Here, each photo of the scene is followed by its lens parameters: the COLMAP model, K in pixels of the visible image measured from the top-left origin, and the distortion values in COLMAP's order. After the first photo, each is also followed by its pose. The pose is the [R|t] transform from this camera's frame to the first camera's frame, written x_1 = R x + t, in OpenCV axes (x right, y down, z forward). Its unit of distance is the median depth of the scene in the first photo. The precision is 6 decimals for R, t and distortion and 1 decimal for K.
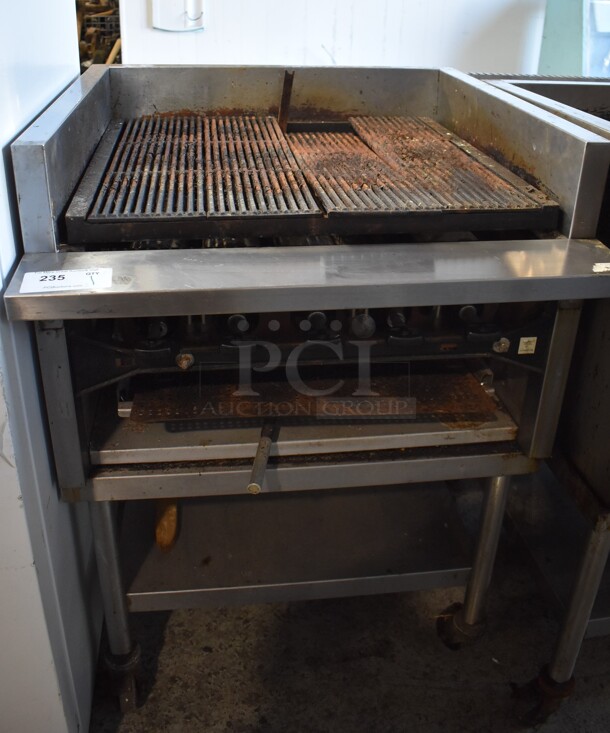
lens RADIAL K [[721.9, 0, 294.1], [0, 721.9, 279.1], [0, 0, 1]] dist [-0.080801, 0.000000]
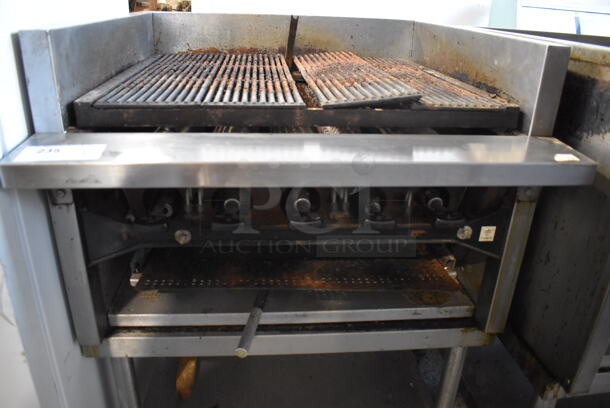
lens RADIAL K [[475.7, 0, 303.6], [0, 475.7, 203.3], [0, 0, 1]] dist [-0.091267, 0.015087]
pose [[0.999406, 0.025420, -0.023261, 0.044812], [-0.025613, 0.999640, -0.008033, 0.051492], [0.023048, 0.008624, 0.999697, 0.220358]]
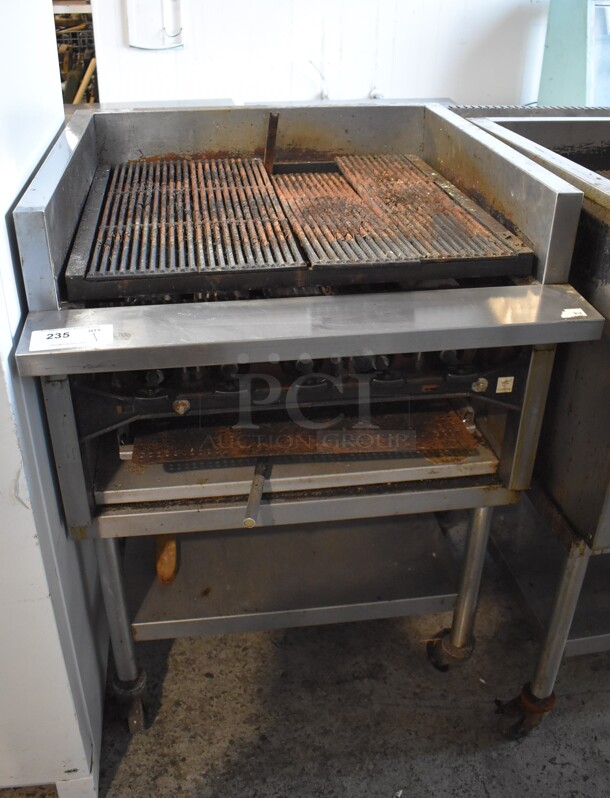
lens RADIAL K [[770.4, 0, 283.7], [0, 770.4, 372.8], [0, 0, 1]] dist [-0.081263, 0.000000]
pose [[0.999751, -0.021587, -0.005588, 0.006068], [0.022001, 0.995736, 0.089587, -0.029432], [0.003631, -0.089688, 0.995963, -0.109694]]
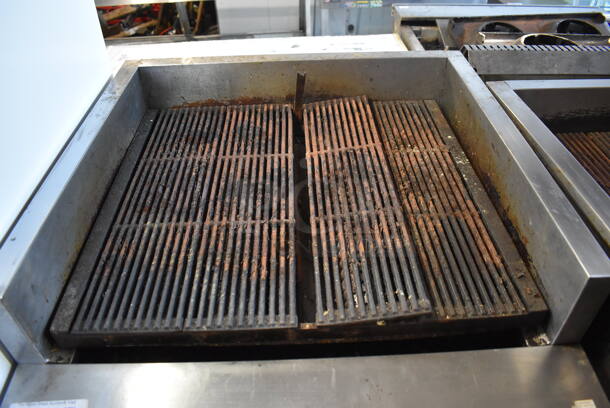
lens RADIAL K [[475.7, 0, 307.2], [0, 475.7, 202.9], [0, 0, 1]] dist [-0.091267, 0.015087]
pose [[0.995442, 0.022849, -0.092591, 0.085707], [0.002087, 0.965424, 0.260678, -0.338329], [0.095345, -0.259683, 0.960976, 0.337054]]
